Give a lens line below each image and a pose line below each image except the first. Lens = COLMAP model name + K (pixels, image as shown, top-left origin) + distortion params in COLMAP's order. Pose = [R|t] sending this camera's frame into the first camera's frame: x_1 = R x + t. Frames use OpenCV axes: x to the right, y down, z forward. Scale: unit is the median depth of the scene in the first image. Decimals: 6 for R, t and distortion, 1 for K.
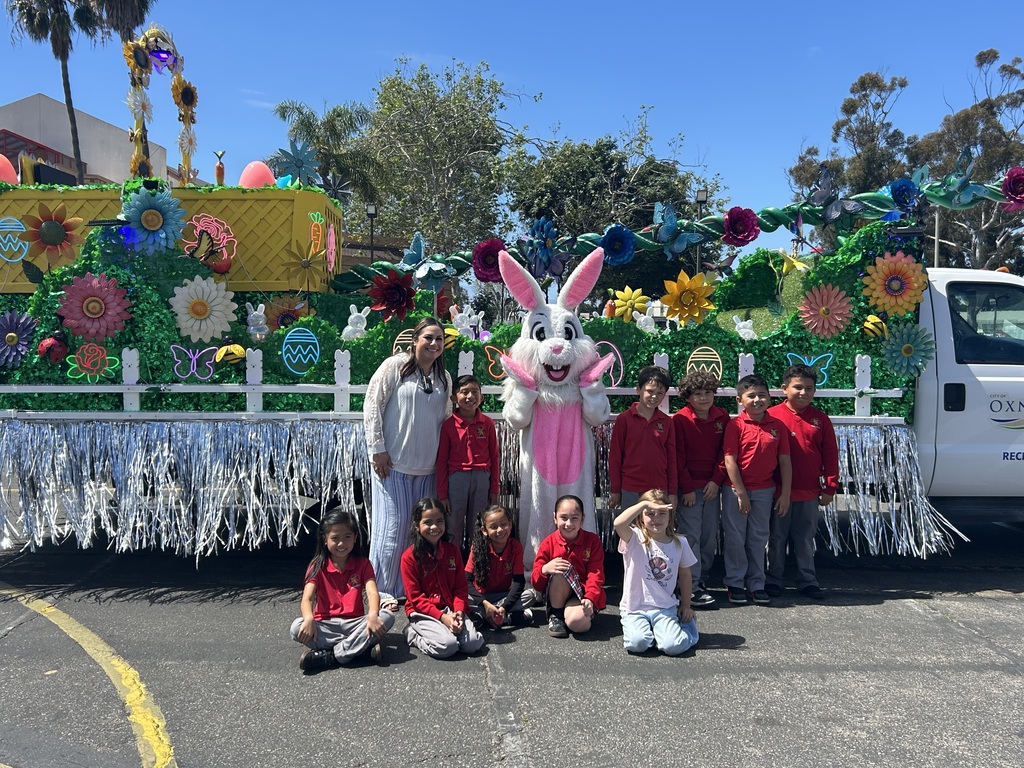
lens RADIAL K [[965.1, 0, 517.1], [0, 965.1, 388.1], [0, 0, 1]] dist [0.022450, 0.000000]
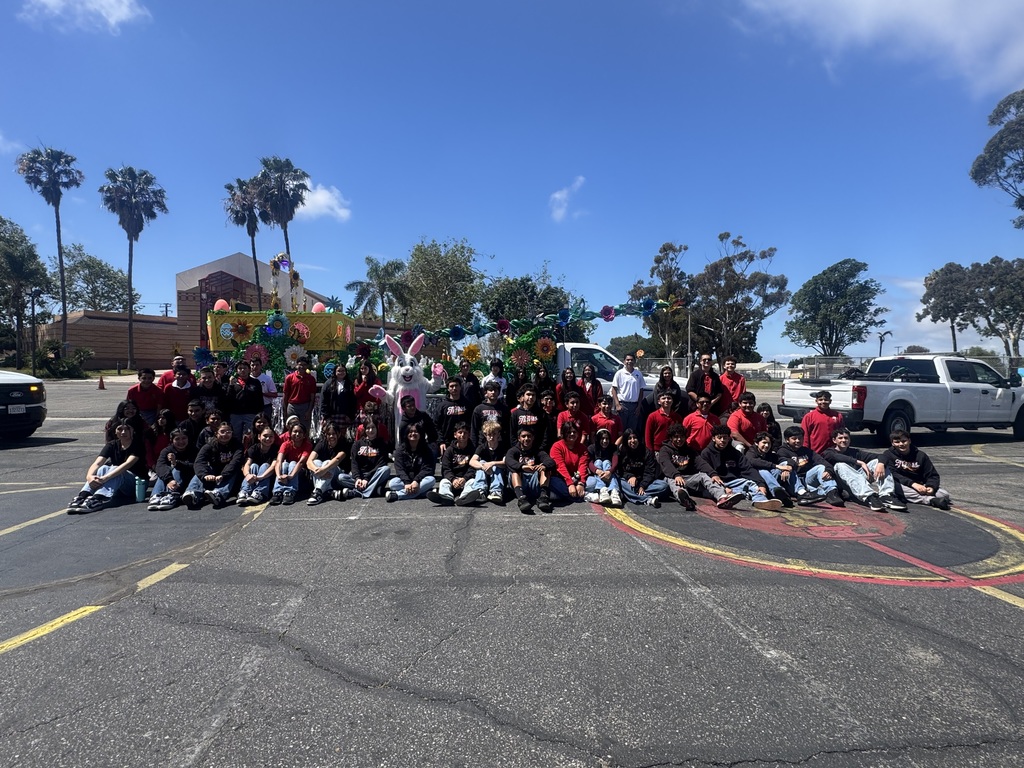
lens RADIAL K [[575.0, 0, 538.9], [0, 575.0, 386.3], [0, 0, 1]] dist [-0.002996, 0.001923]
pose [[0.999591, 0.002060, 0.028516, 0.318977], [-0.000824, 0.999062, -0.043301, 0.073408], [-0.028578, 0.043260, 0.998655, -0.649288]]
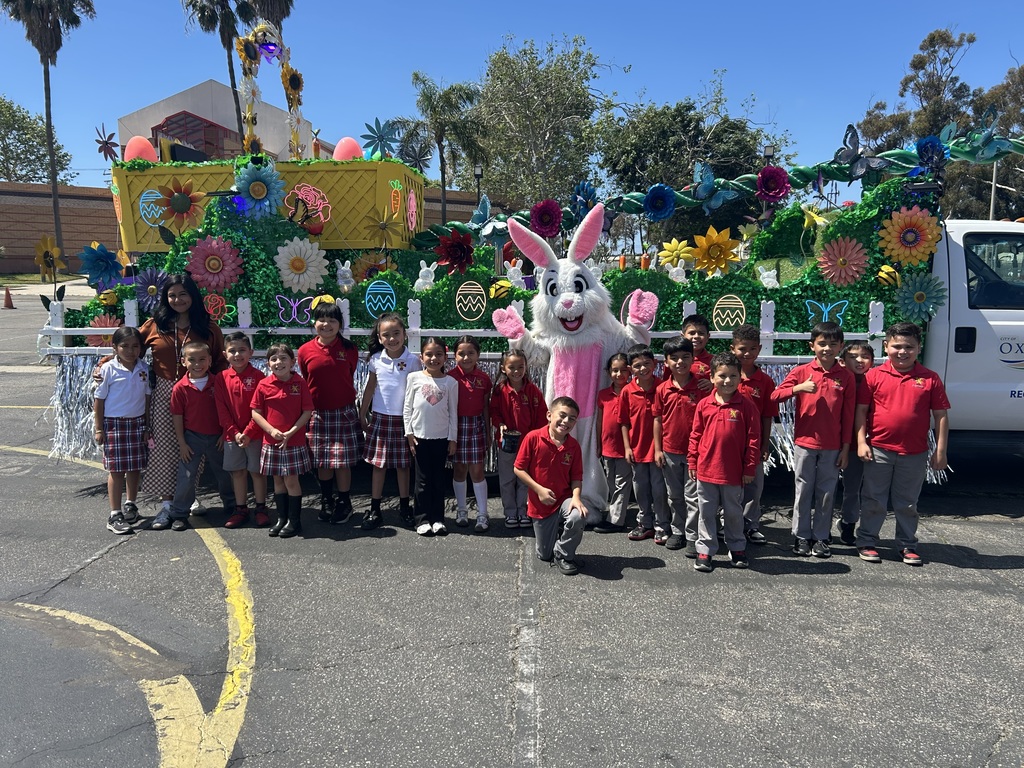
lens RADIAL K [[813.9, 0, 513.1], [0, 813.9, 385.7], [0, 0, 1]] dist [0.031082, -0.021210]
pose [[0.991850, 0.011113, -0.126926, 0.064923], [-0.000937, 0.996798, 0.079950, -0.012825], [0.127408, -0.079180, 0.988685, 0.018192]]
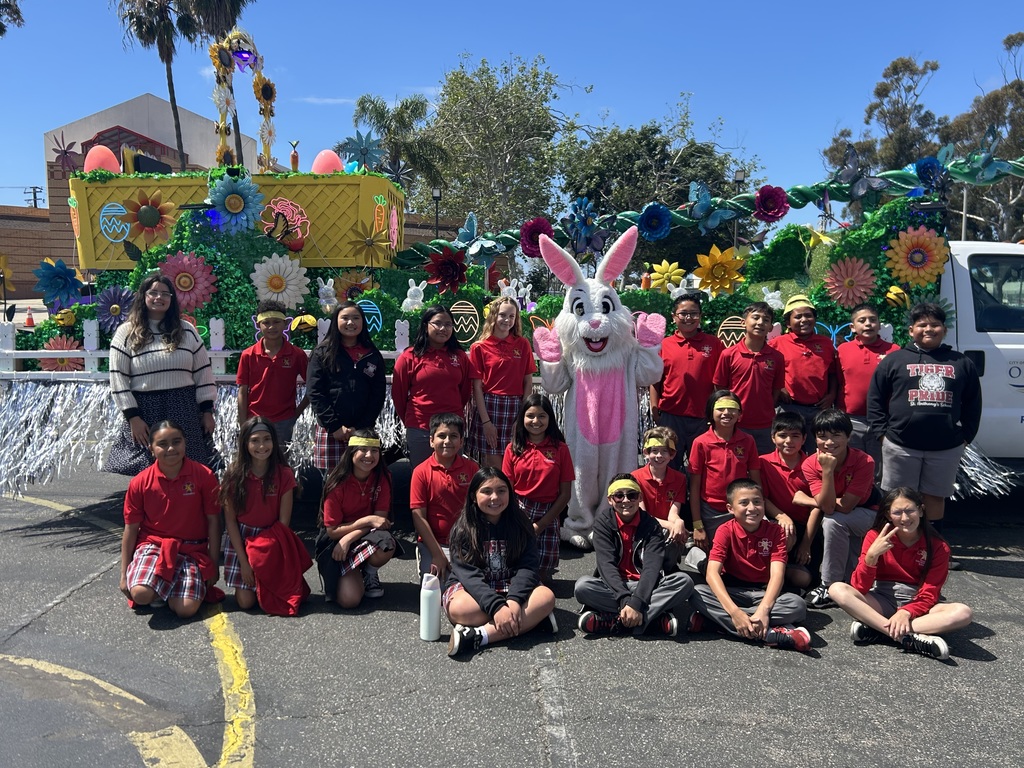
lens RADIAL K [[868.4, 0, 506.8], [0, 868.4, 378.5], [0, 0, 1]] dist [0.031628, -0.023548]
pose [[0.997322, 0.004342, -0.073013, 0.012044], [-0.002241, 0.999582, 0.028840, -0.000817], [0.073107, -0.028599, 0.996914, 0.009531]]
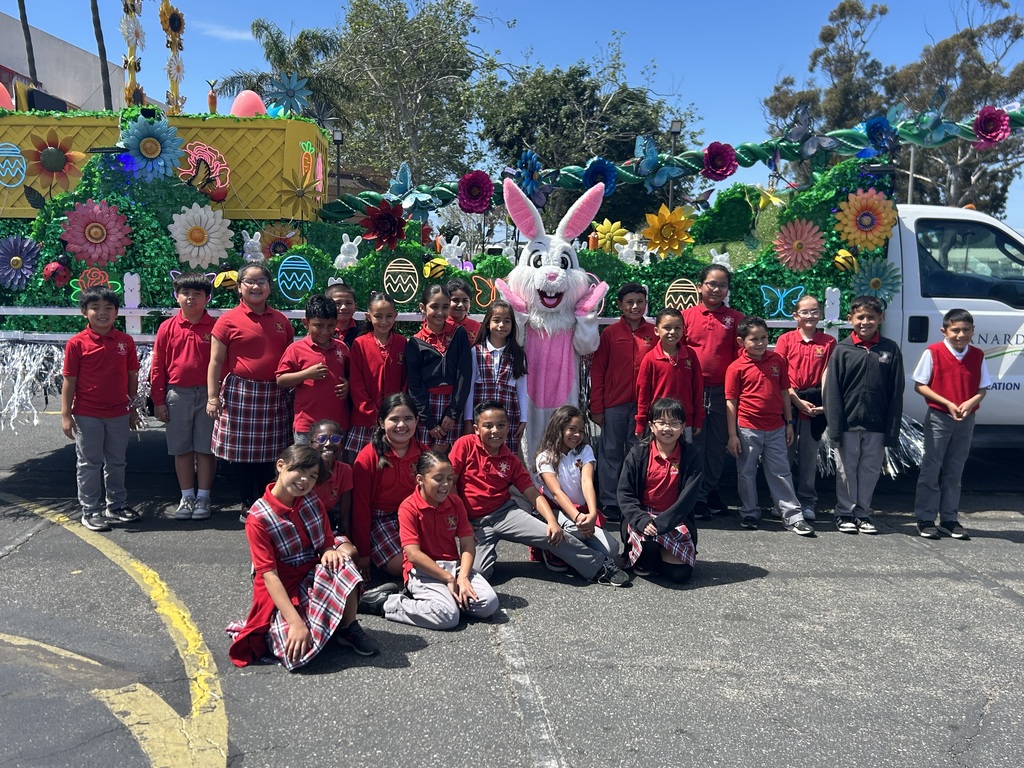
lens RADIAL K [[990.2, 0, 492.9], [0, 990.2, 395.2], [0, 0, 1]] dist [0.020900, 0.000000]
pose [[0.999824, 0.009666, 0.016092, -0.026486], [-0.010802, 0.997344, 0.072035, 0.007995], [-0.015353, -0.072196, 0.997272, -0.073431]]
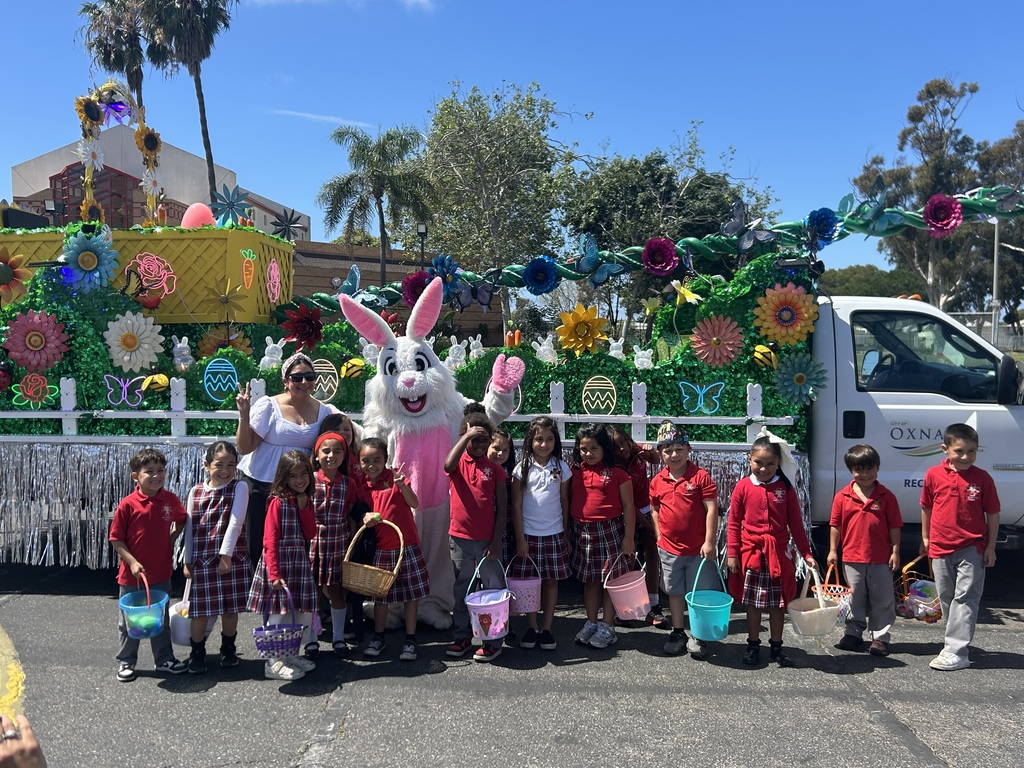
lens RADIAL K [[965.1, 0, 529.7], [0, 965.1, 380.1], [0, 0, 1]] dist [0.022450, 0.000000]
pose [[0.995506, 0.000148, -0.094693, 0.213867], [-0.001741, 0.999858, -0.016741, -0.020067], [0.094678, 0.016830, 0.995366, -0.040291]]
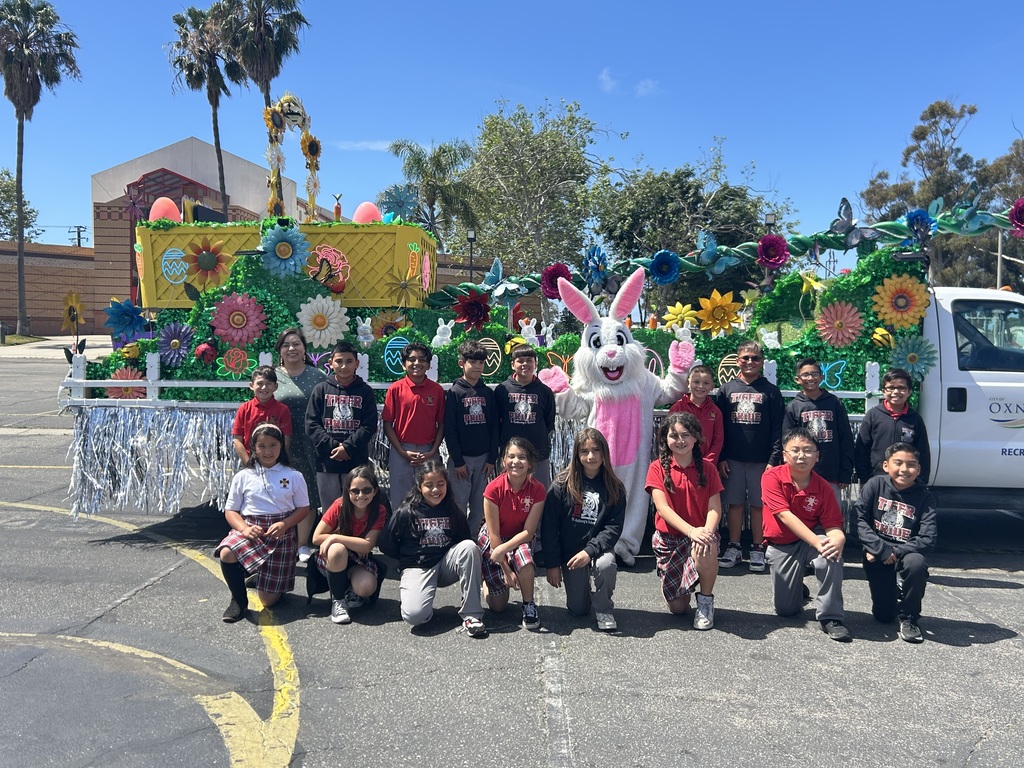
lens RADIAL K [[895.7, 0, 519.3], [0, 895.7, 380.1], [0, 0, 1]] dist [0.050857, -0.062845]
pose [[0.994786, 0.009588, -0.101532, 0.044363], [-0.011361, 0.999793, -0.016890, 0.010342], [0.101349, 0.017955, 0.994689, -0.119157]]
